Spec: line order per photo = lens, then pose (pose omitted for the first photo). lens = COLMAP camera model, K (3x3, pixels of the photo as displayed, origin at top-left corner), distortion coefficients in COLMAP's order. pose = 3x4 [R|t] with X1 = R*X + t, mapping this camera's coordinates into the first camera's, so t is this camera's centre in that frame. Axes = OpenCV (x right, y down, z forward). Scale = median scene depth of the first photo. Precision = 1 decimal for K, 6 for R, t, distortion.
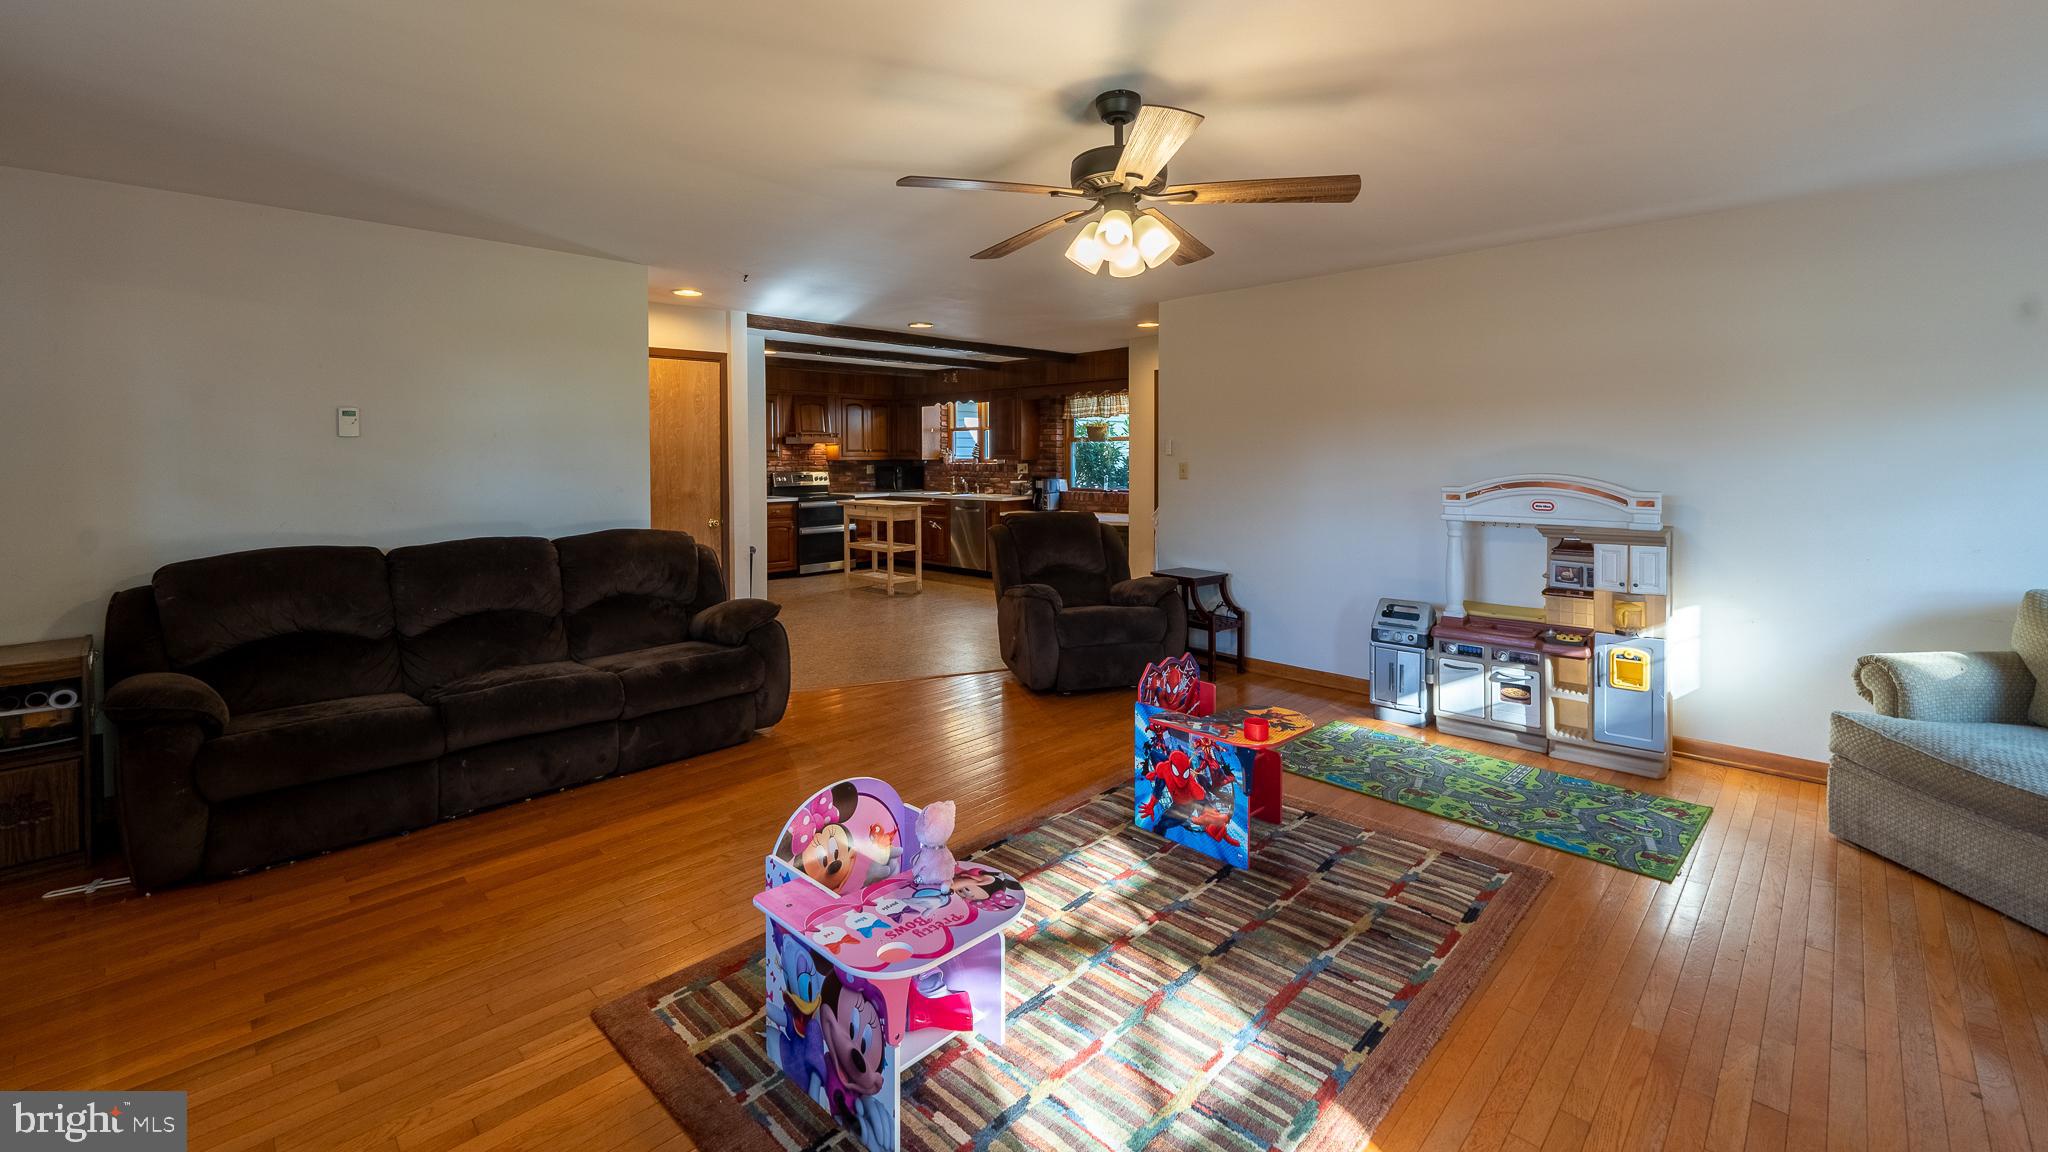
lens RADIAL K [[822.6, 0, 1021.6], [0, 822.6, 575.1], [0, 0, 1]] dist [-0.000756, 0.000004]
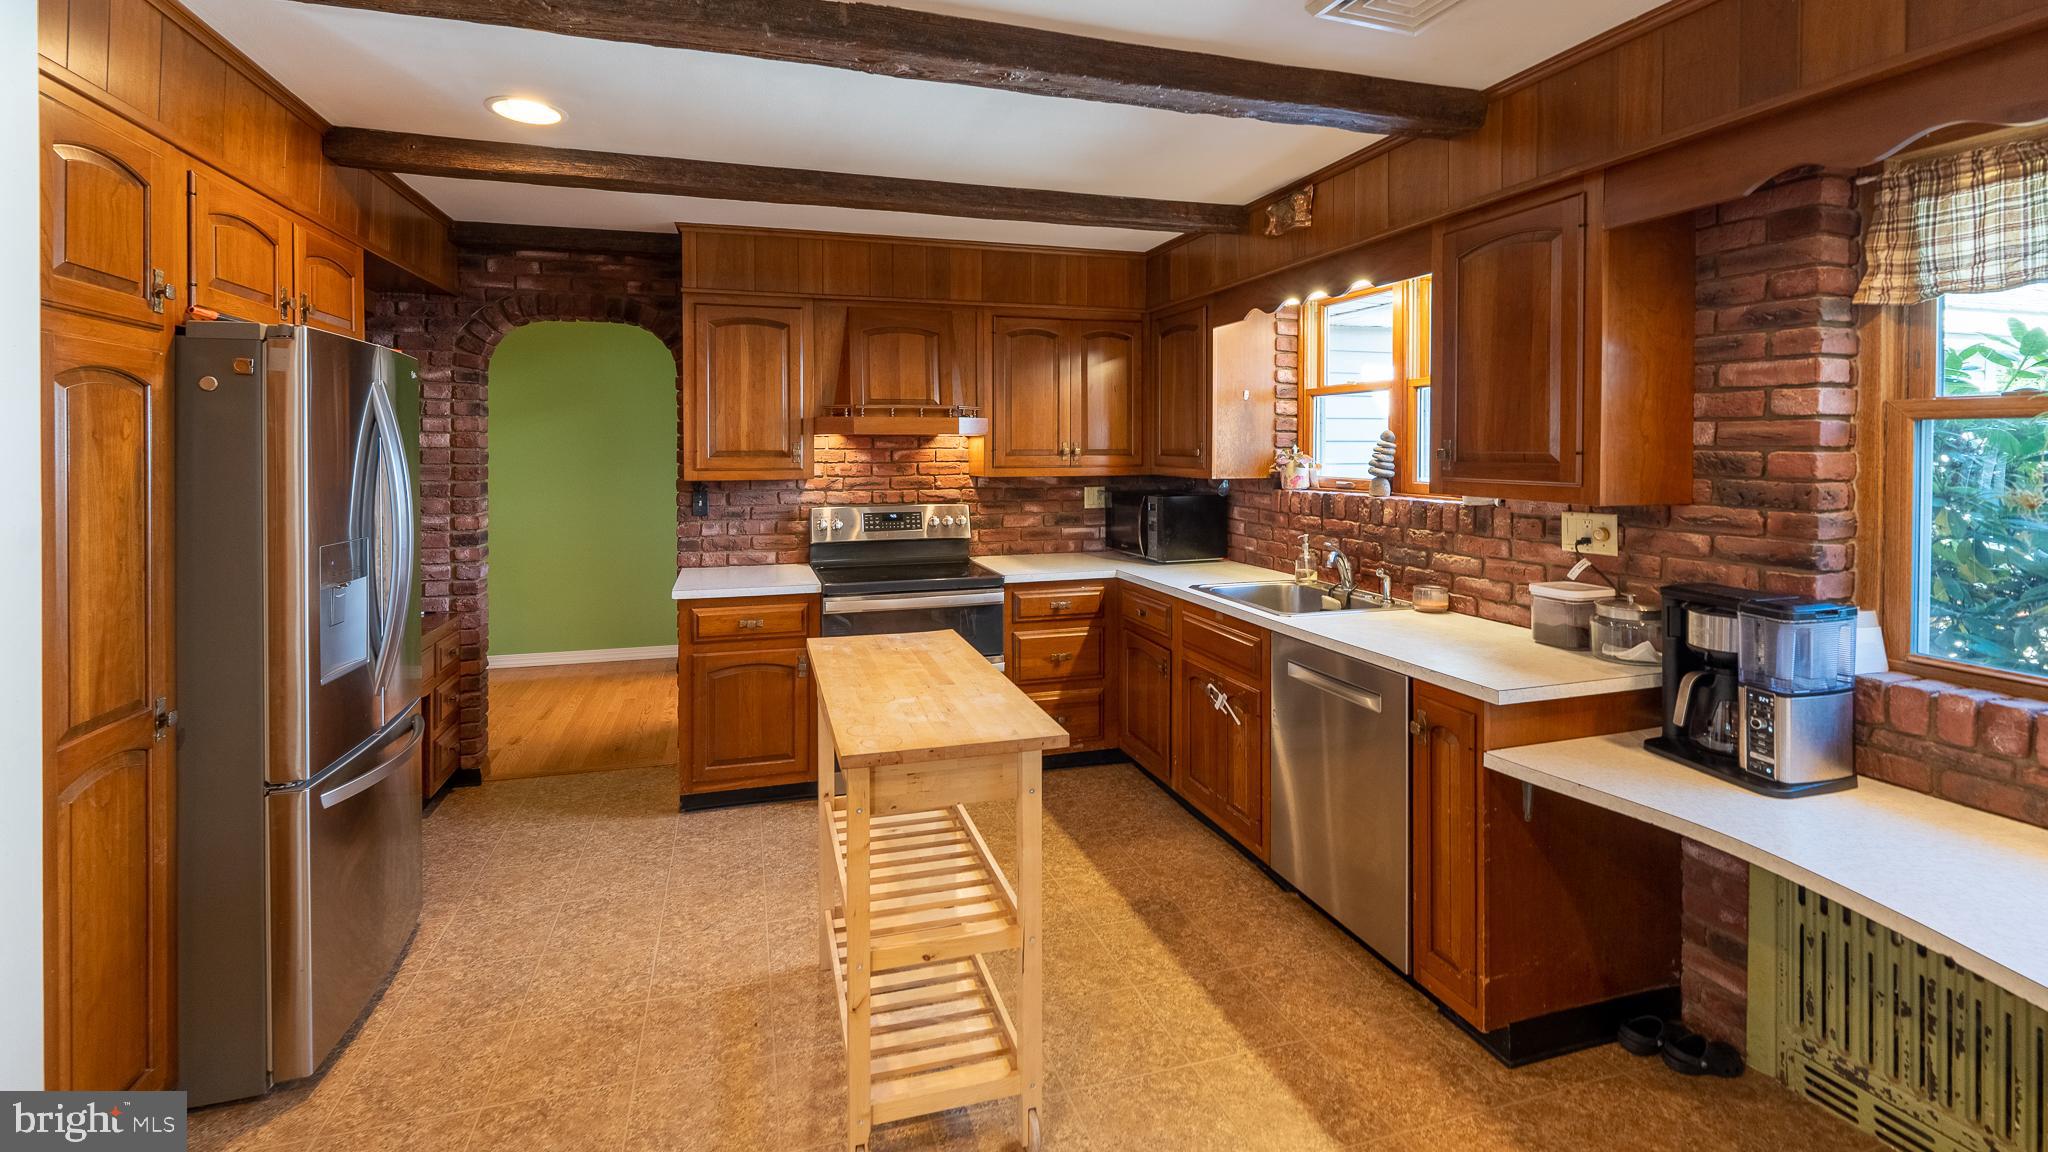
lens RADIAL K [[822.6, 0, 993.5], [0, 822.6, 446.3], [0, 0, 1]] dist [-0.000756, 0.000004]
pose [[0.862365, 0.004405, -0.506267, -0.025767], [-0.076958, 0.989483, -0.122478, -0.107486], [0.500403, 0.144582, 0.853635, 0.675209]]
